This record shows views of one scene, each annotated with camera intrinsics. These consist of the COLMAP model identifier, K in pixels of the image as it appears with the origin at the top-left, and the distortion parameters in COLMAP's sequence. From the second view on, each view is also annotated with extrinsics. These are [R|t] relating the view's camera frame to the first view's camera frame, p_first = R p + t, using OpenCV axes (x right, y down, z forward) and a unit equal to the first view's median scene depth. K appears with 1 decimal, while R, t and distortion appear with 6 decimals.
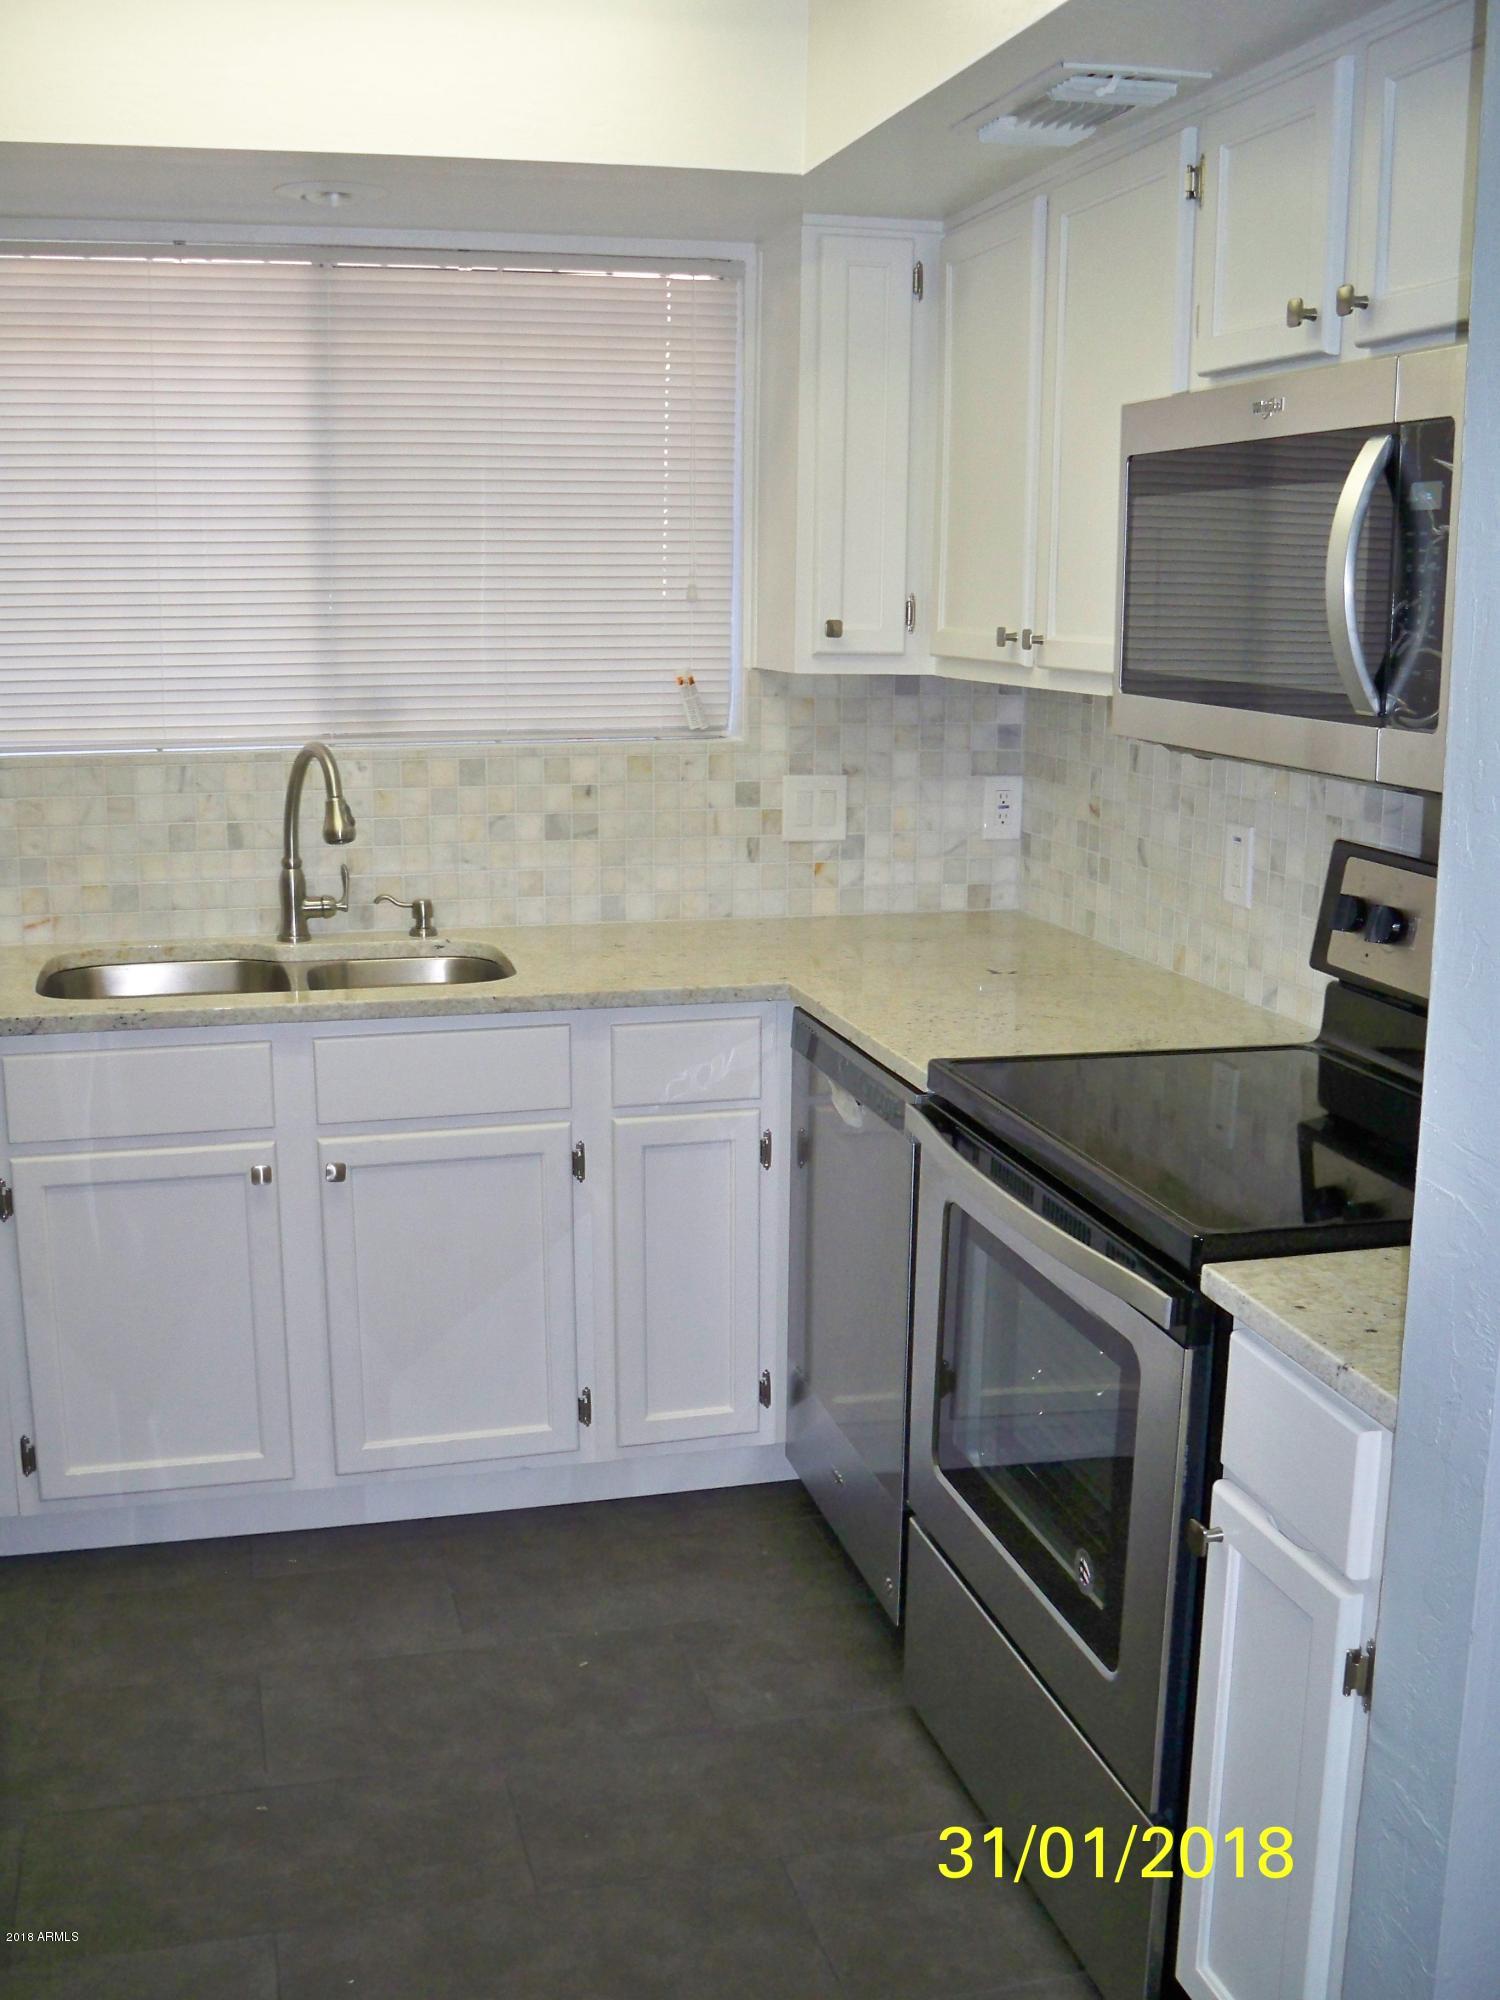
lens RADIAL K [[2054.9, 0, 760.8], [0, 2054.9, 1007.7], [0, 0, 1]] dist [-0.110844, 0.000000]
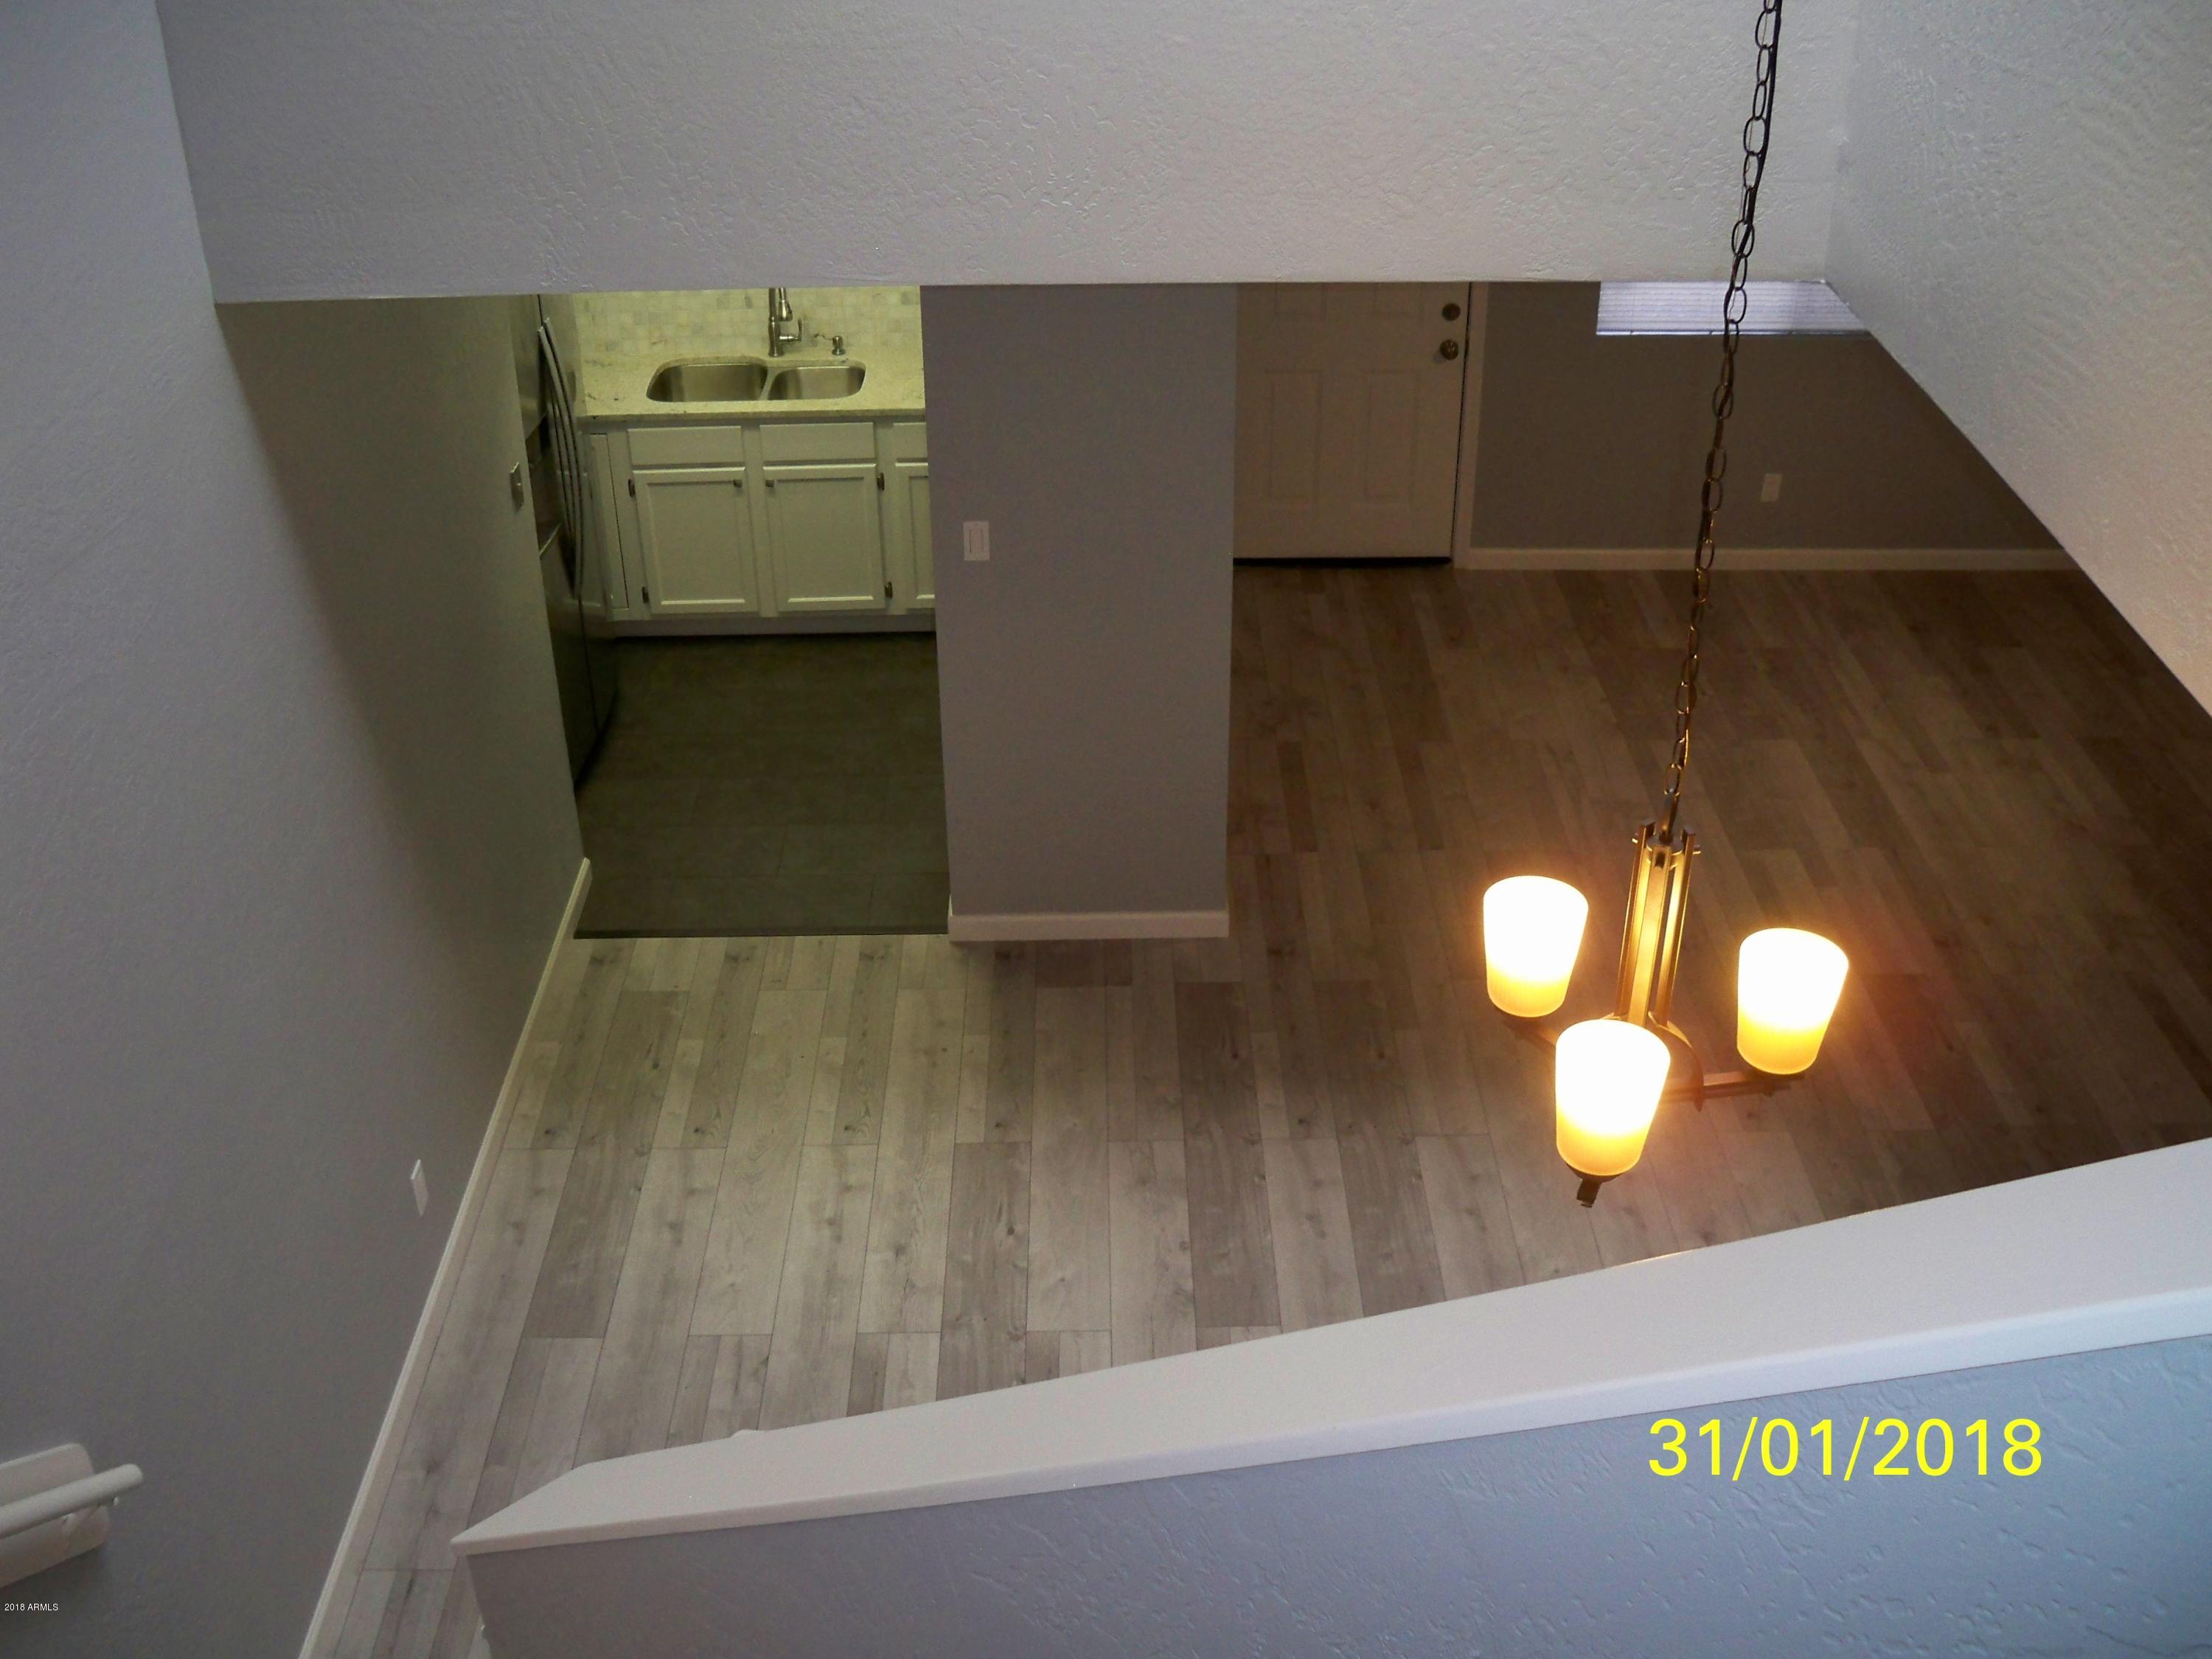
lens RADIAL K [[2272.7, 0, 1105.0], [0, 2272.7, 830.7], [0, 0, 1]] dist [-0.110844, 0.000000]
pose [[0.967547, 0.116275, -0.224348, 0.712123], [-0.033718, 0.939310, 0.341409, -0.399814], [0.250430, -0.322765, 0.912747, -1.242745]]
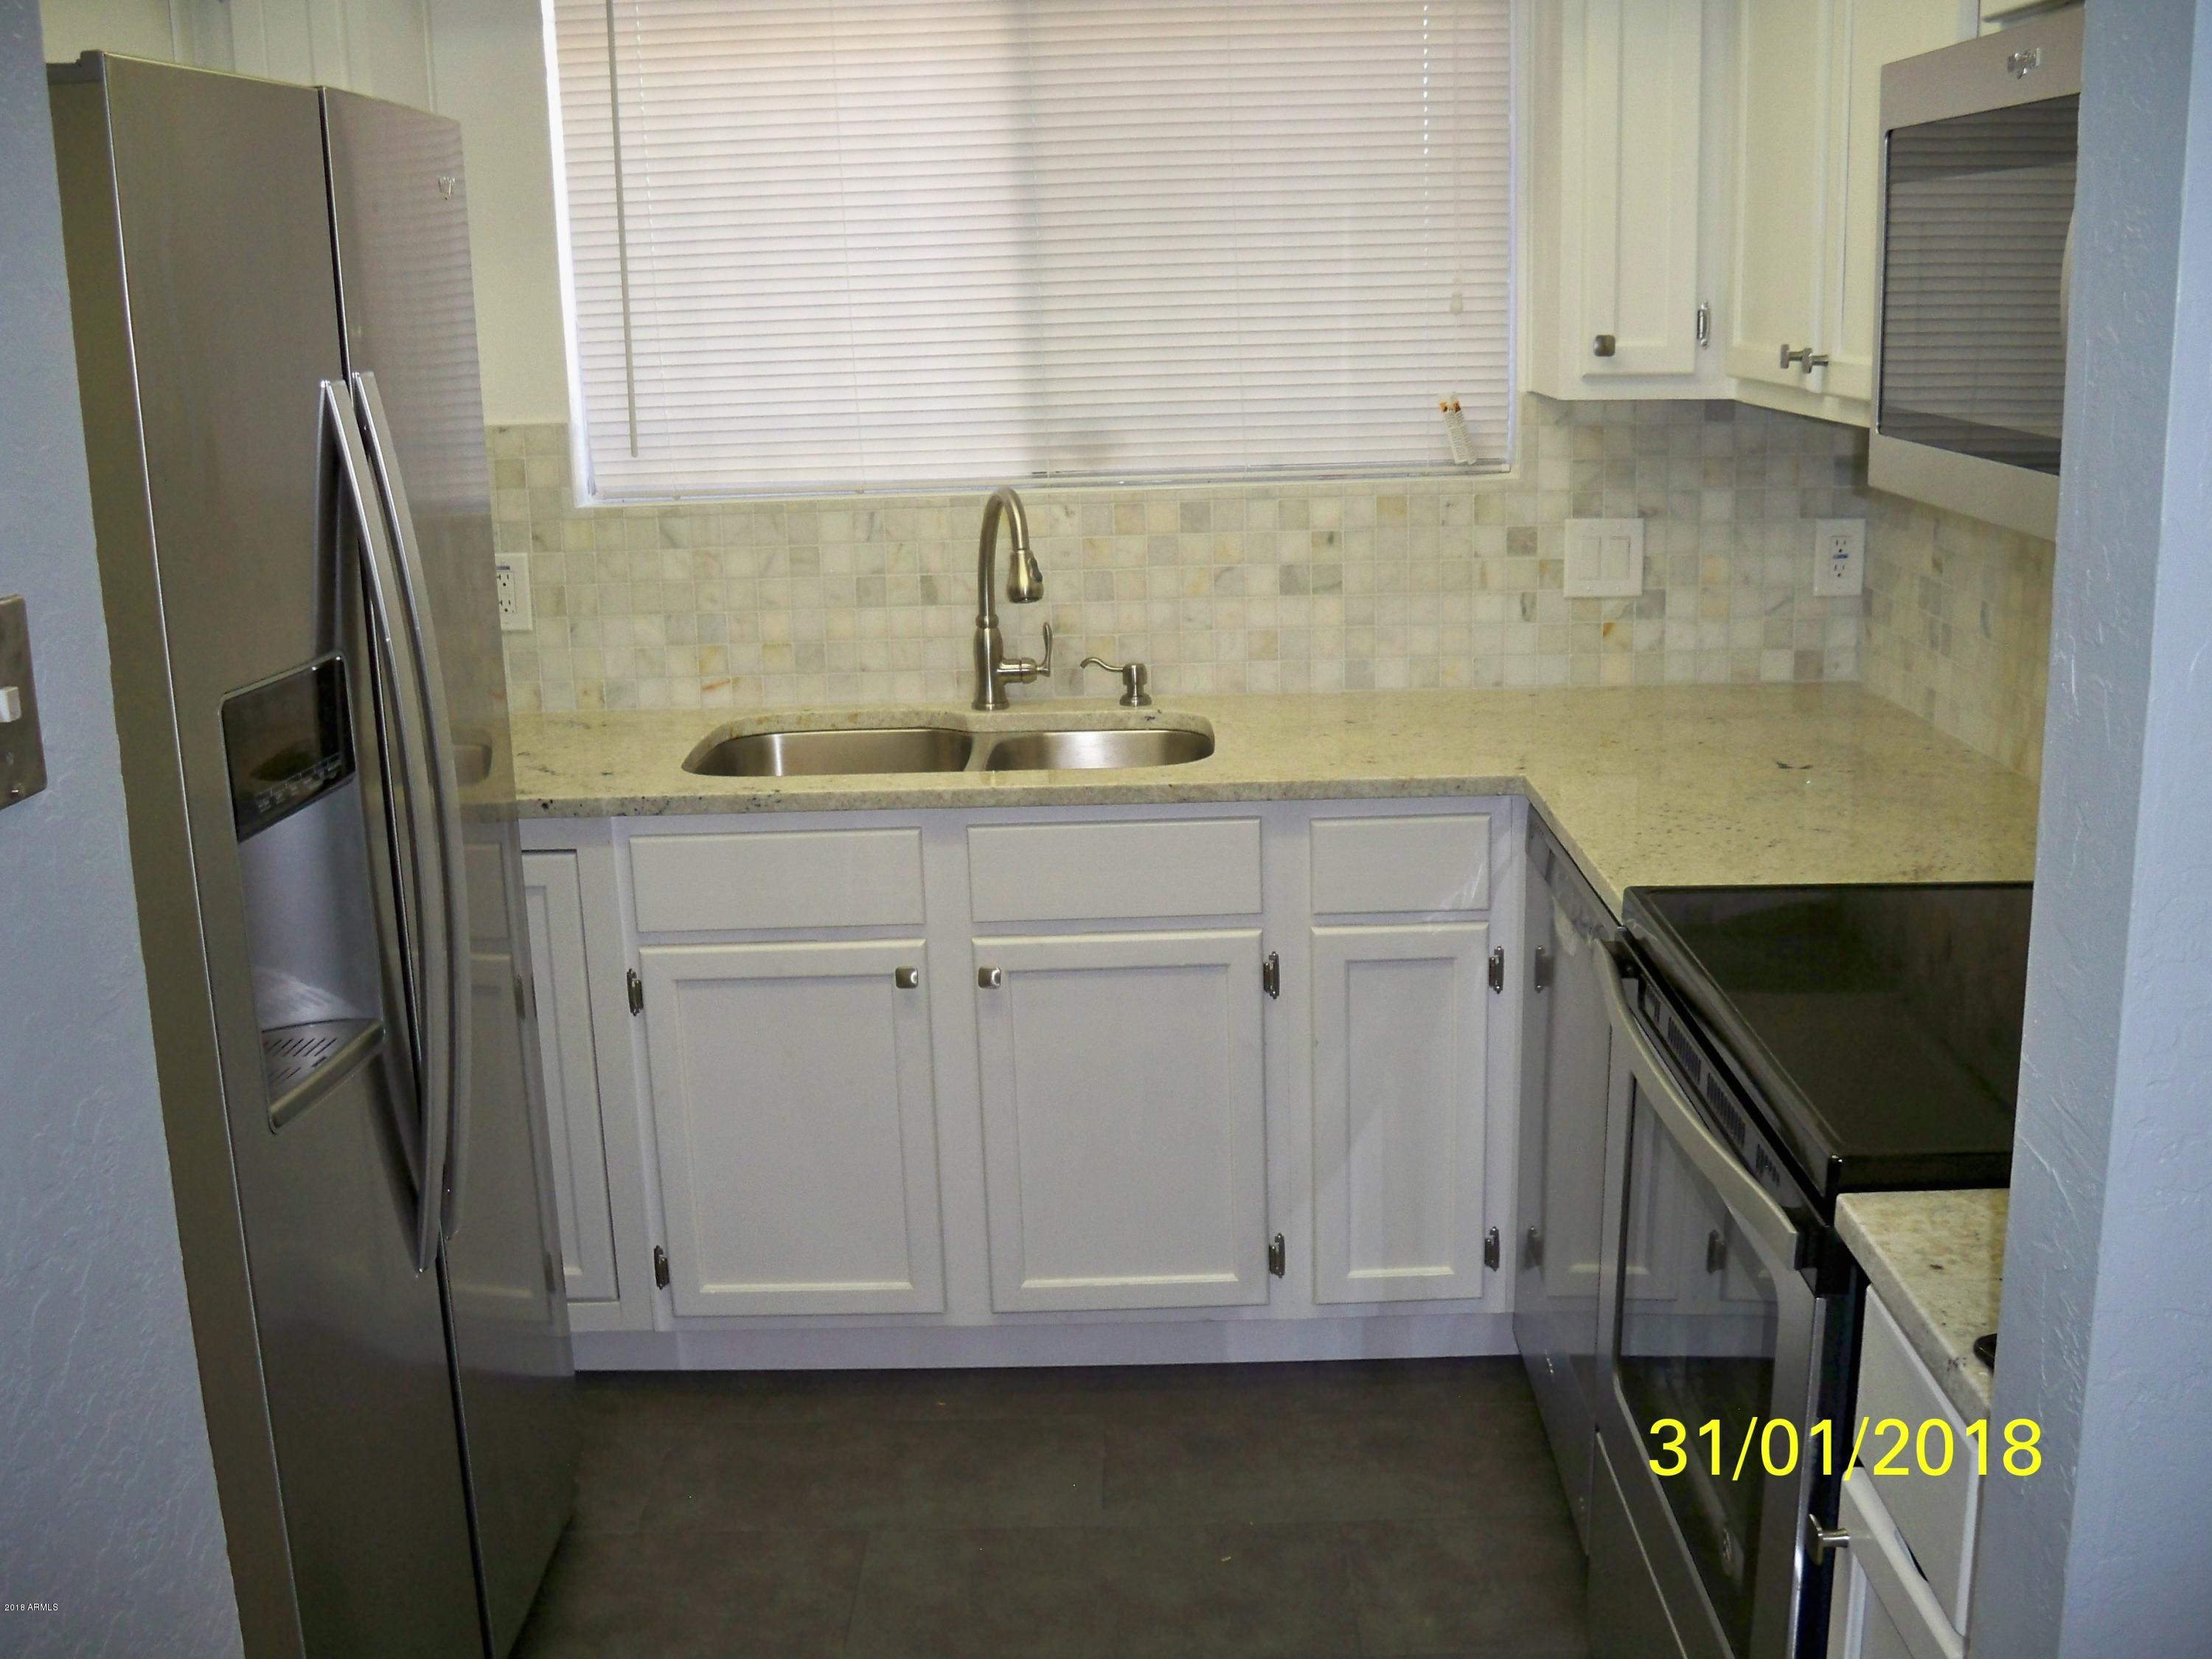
lens RADIAL K [[2272.7, 0, 1116.4], [0, 2272.7, 842.0], [0, 0, 1]] dist [-0.110844, 0.000000]
pose [[0.961922, 0.032752, -0.271354, 0.102979], [-0.020639, 0.998664, 0.047374, -0.024249], [0.272543, -0.039969, 0.961313, 0.064561]]
